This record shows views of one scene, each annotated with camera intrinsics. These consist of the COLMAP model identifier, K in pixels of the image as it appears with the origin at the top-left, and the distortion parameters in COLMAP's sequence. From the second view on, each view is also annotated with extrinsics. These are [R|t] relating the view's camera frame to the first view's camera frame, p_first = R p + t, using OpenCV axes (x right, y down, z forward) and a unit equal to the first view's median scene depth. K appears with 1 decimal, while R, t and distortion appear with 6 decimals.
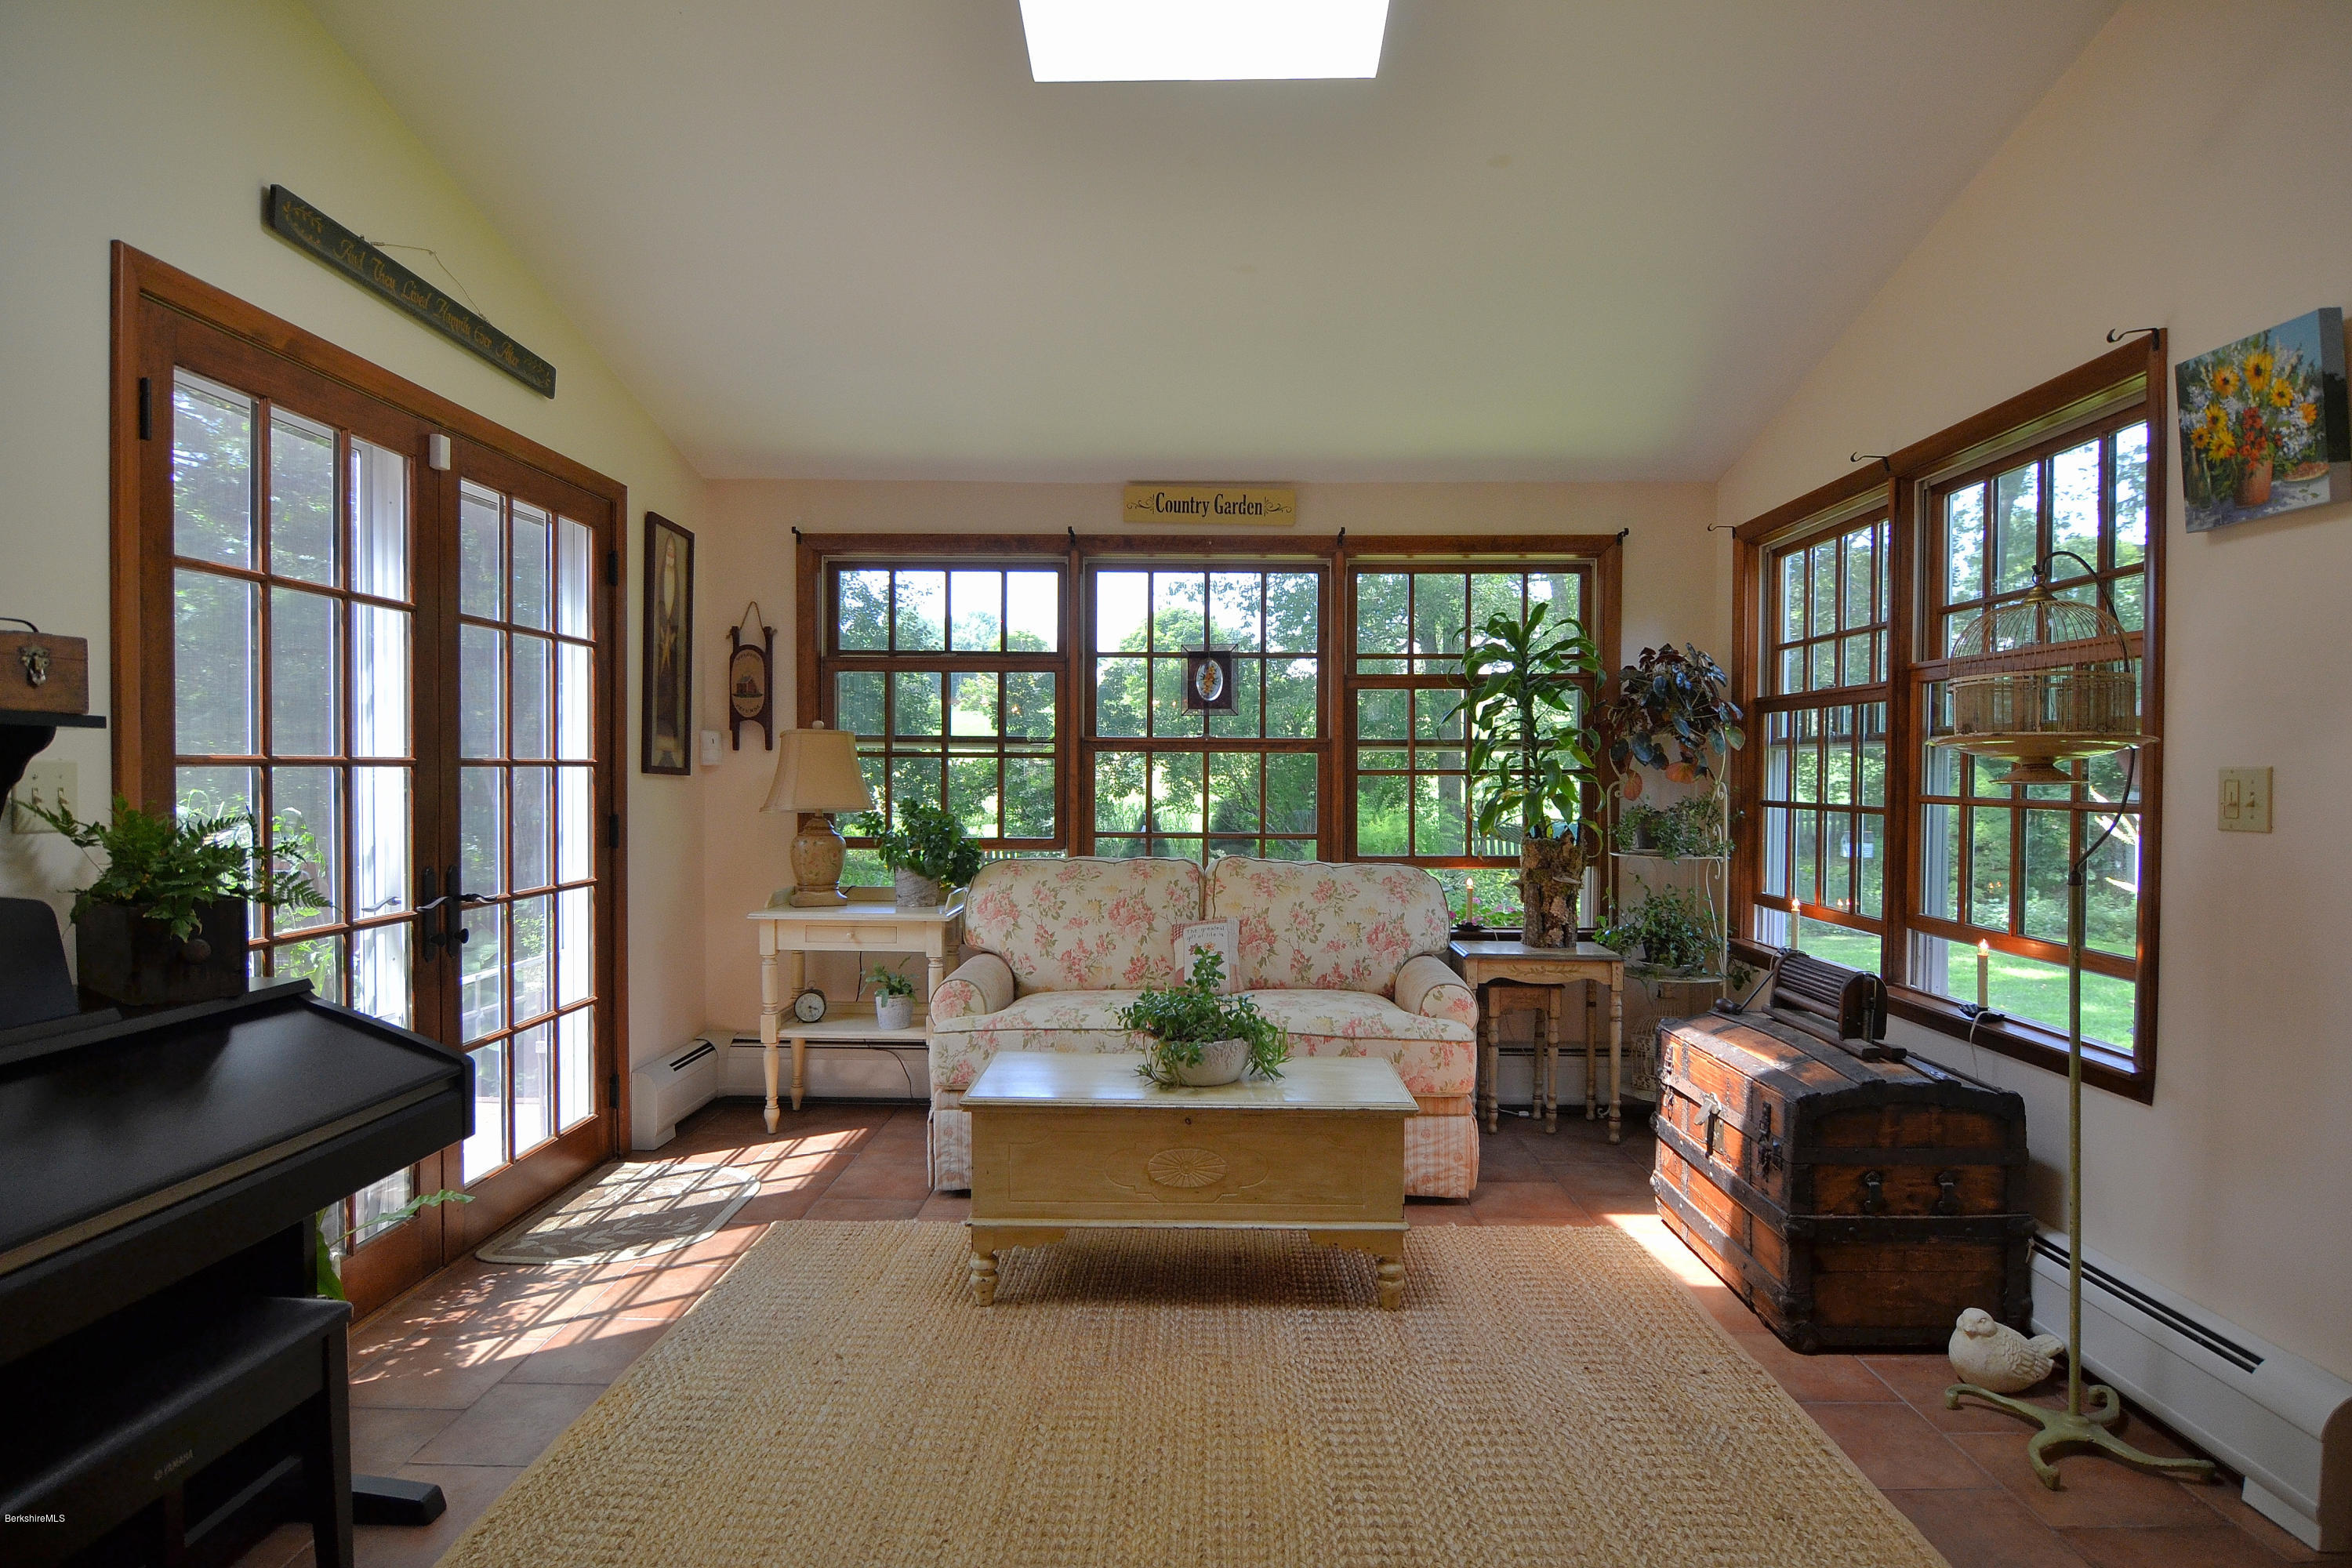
lens RADIAL K [[1298.0, 0, 1176.0], [0, 1298.0, 784.0], [0, 0, 1]] dist [0.001121, 0.000629]
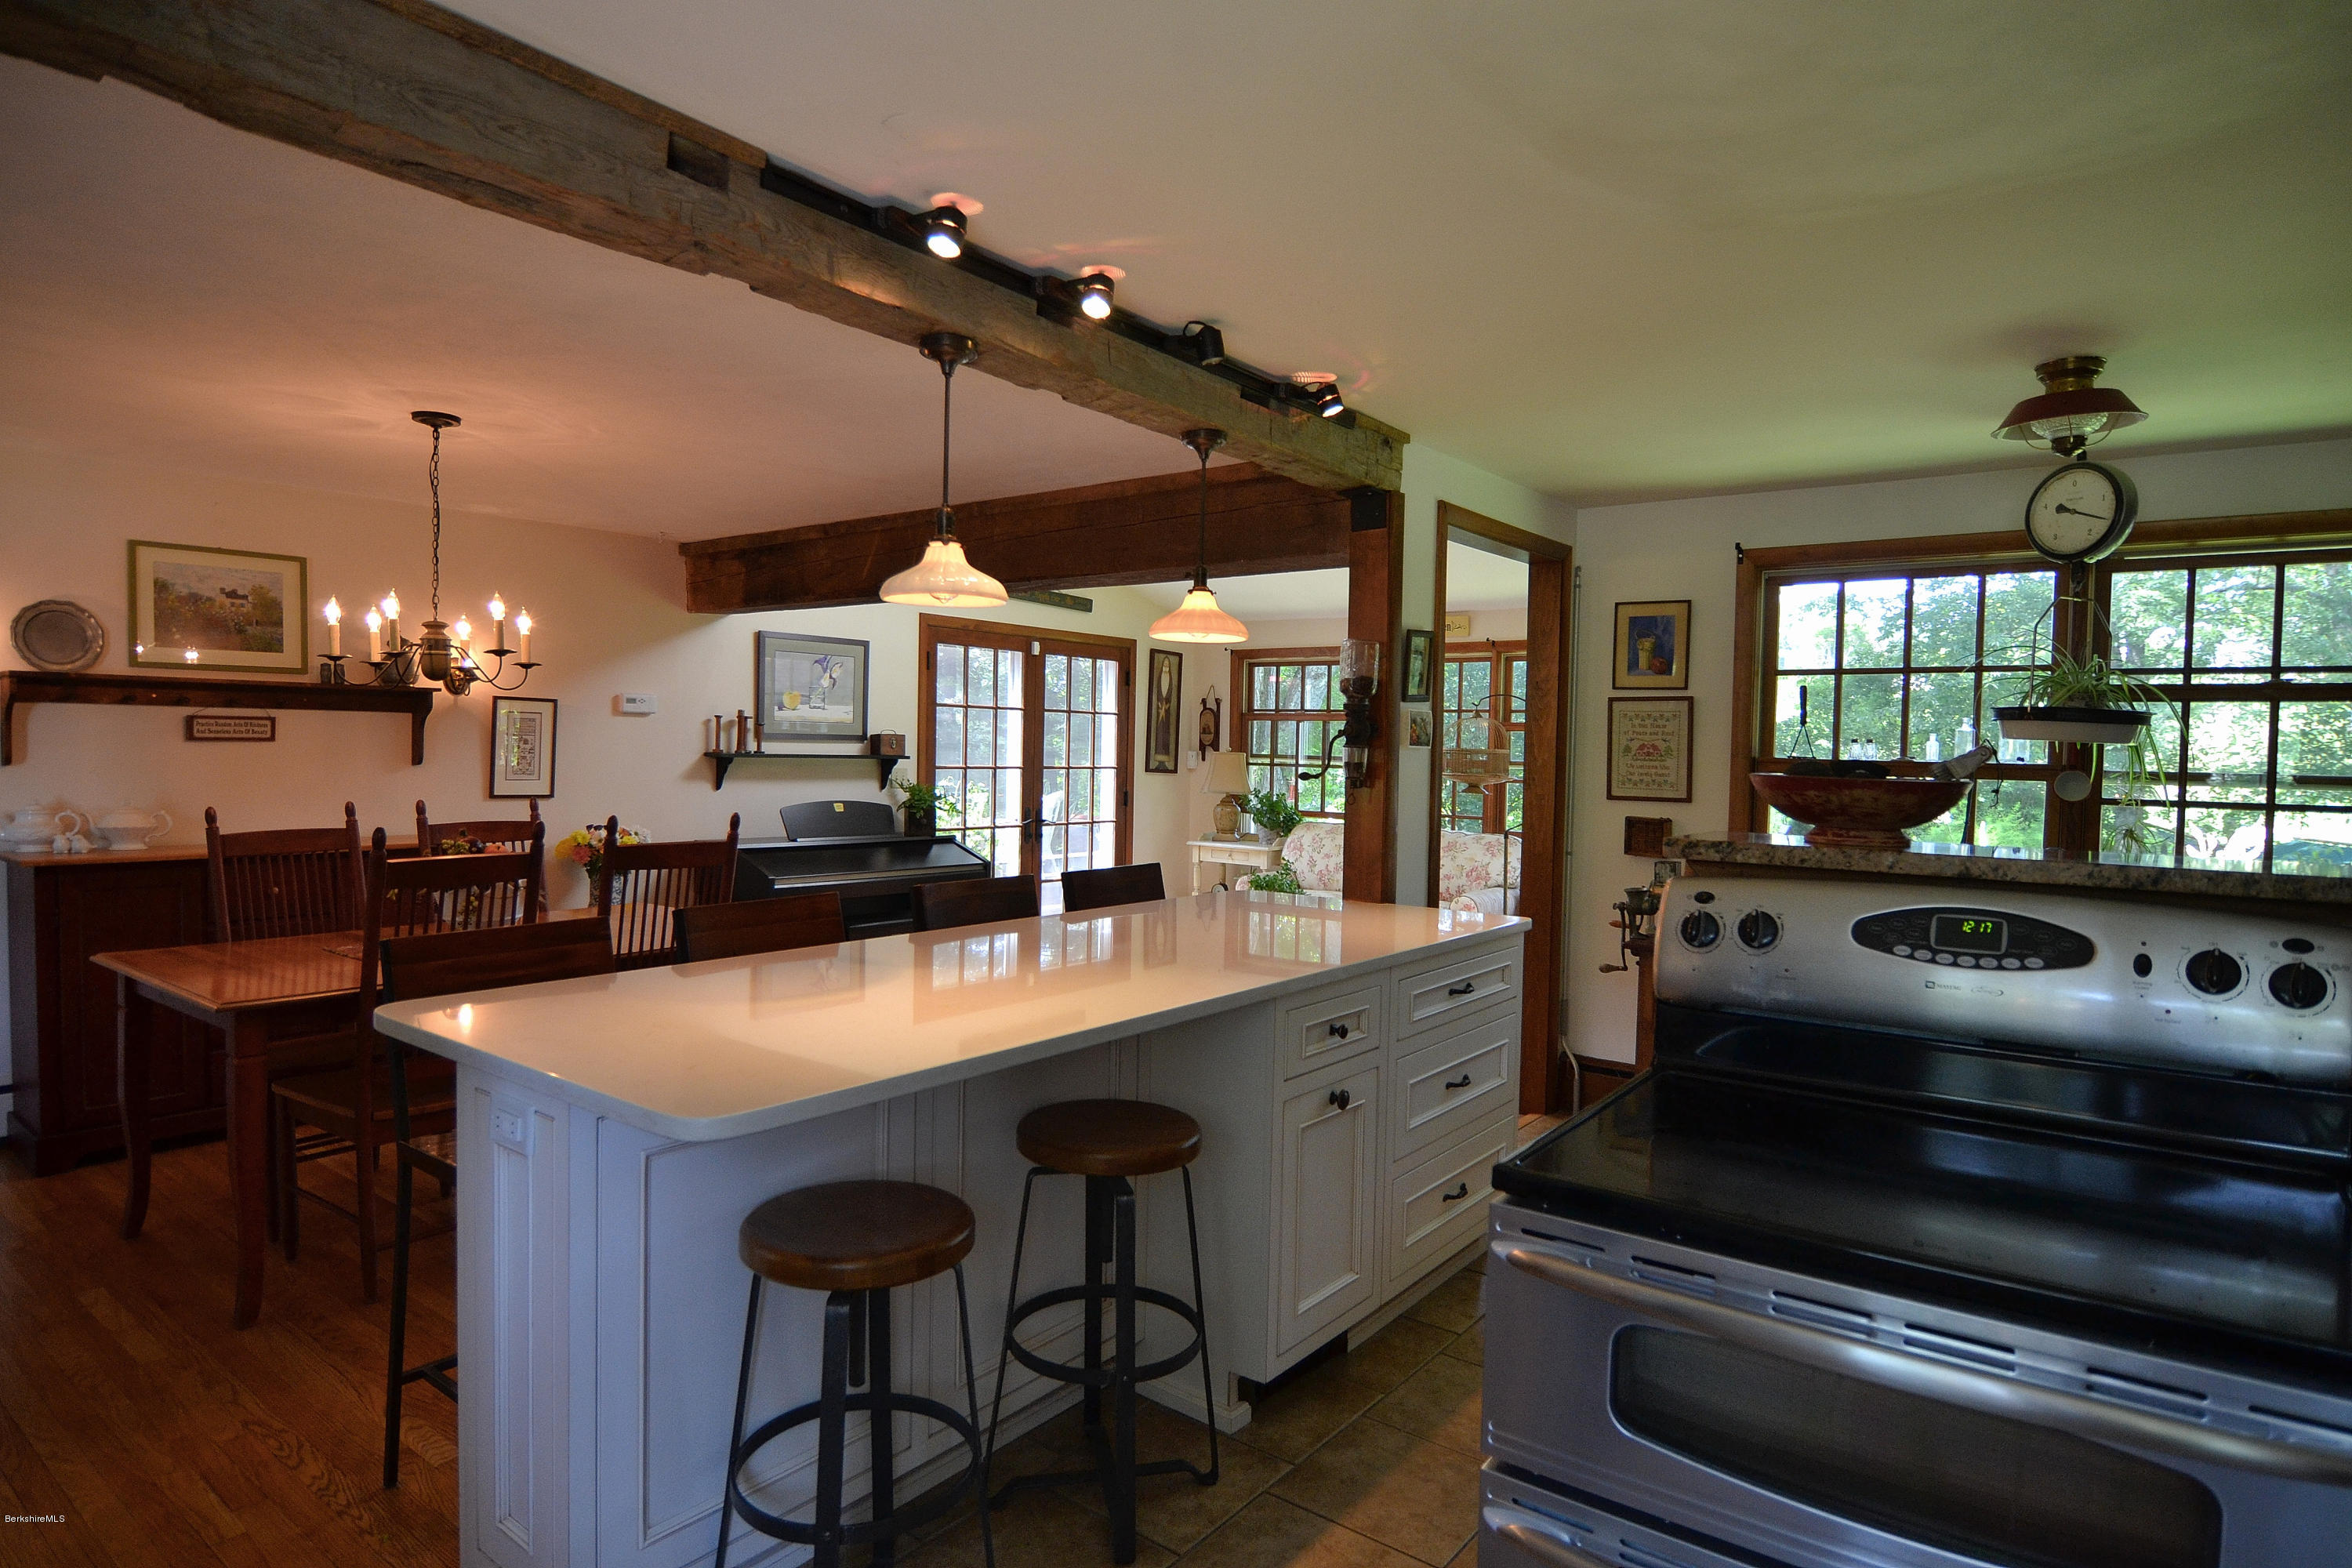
lens RADIAL K [[1284.1, 0, 1184.3], [0, 1284.1, 787.7], [0, 0, 1]] dist [-0.002858, -0.014292]
pose [[0.808440, 0.028794, -0.587874, 0.836771], [-0.025312, 0.999579, 0.014151, -0.014130], [0.588034, 0.003440, 0.808829, -0.630627]]
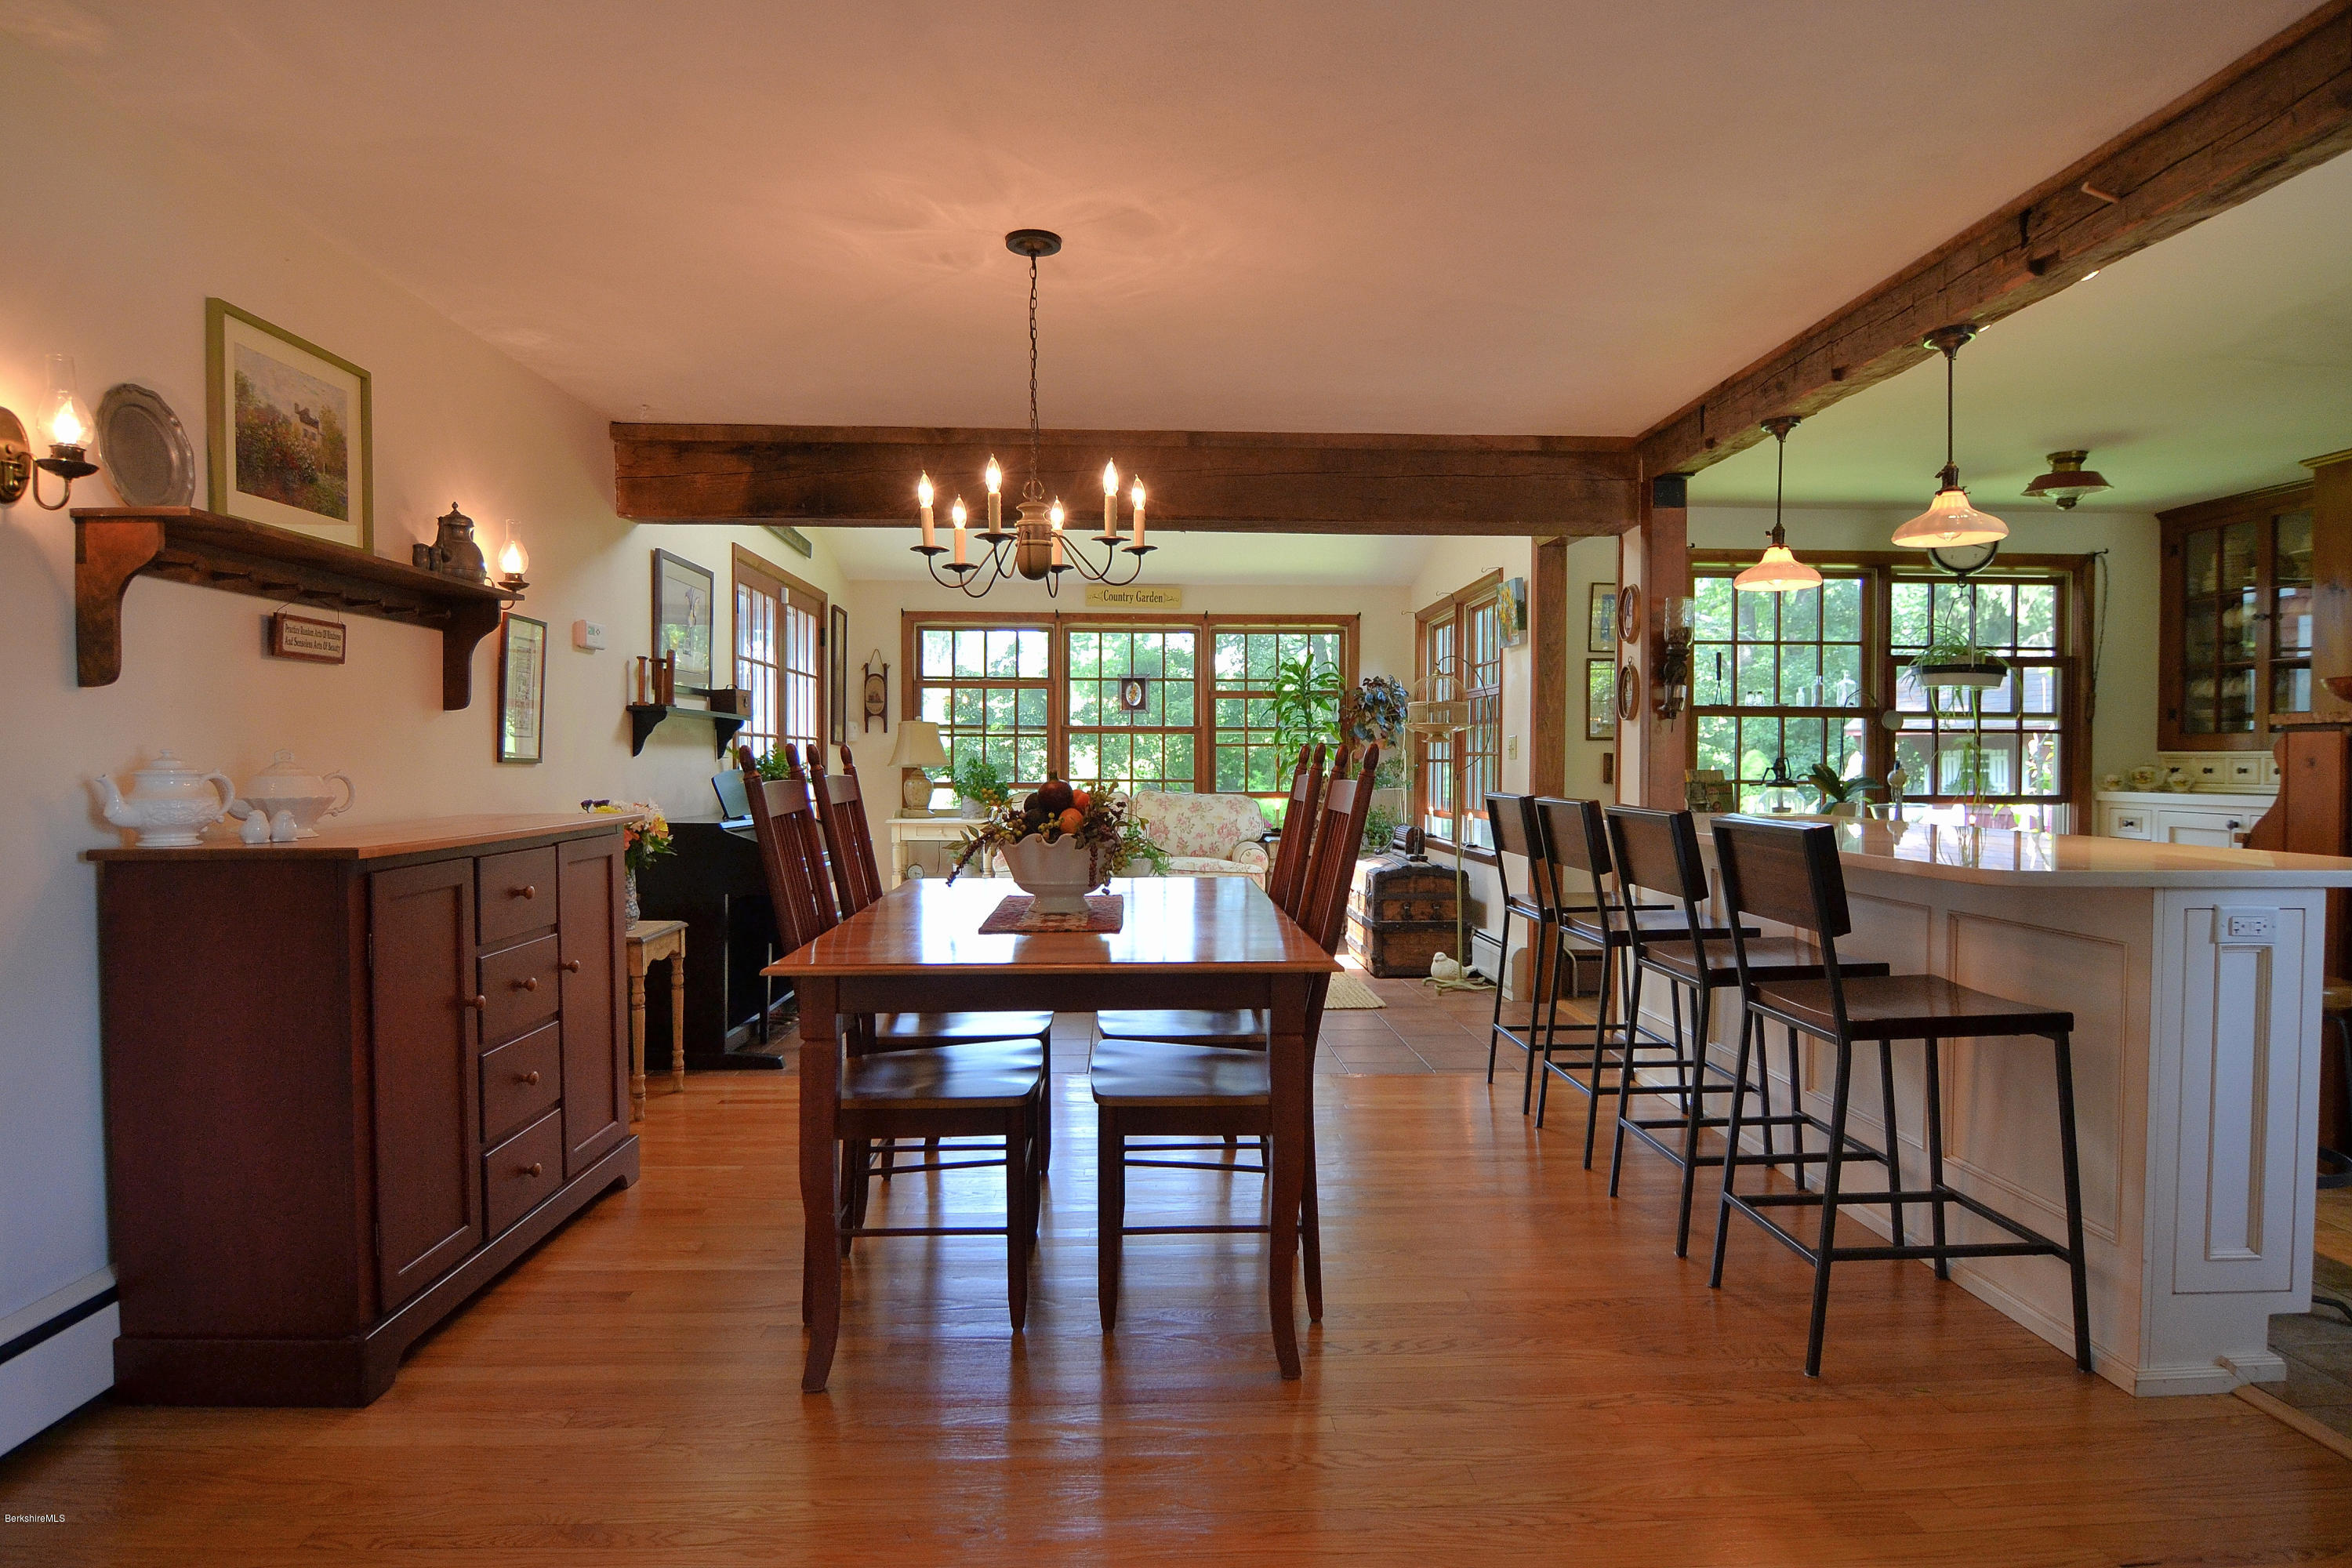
lens RADIAL K [[1354.2, 0, 1182.1], [0, 1354.2, 789.0], [0, 0, 1]] dist [-0.013468, -0.002660]
pose [[0.998142, -0.002053, 0.060896, -0.023295], [0.001650, 0.999976, 0.006665, 0.041791], [-0.060908, -0.006552, 0.998122, -0.933060]]
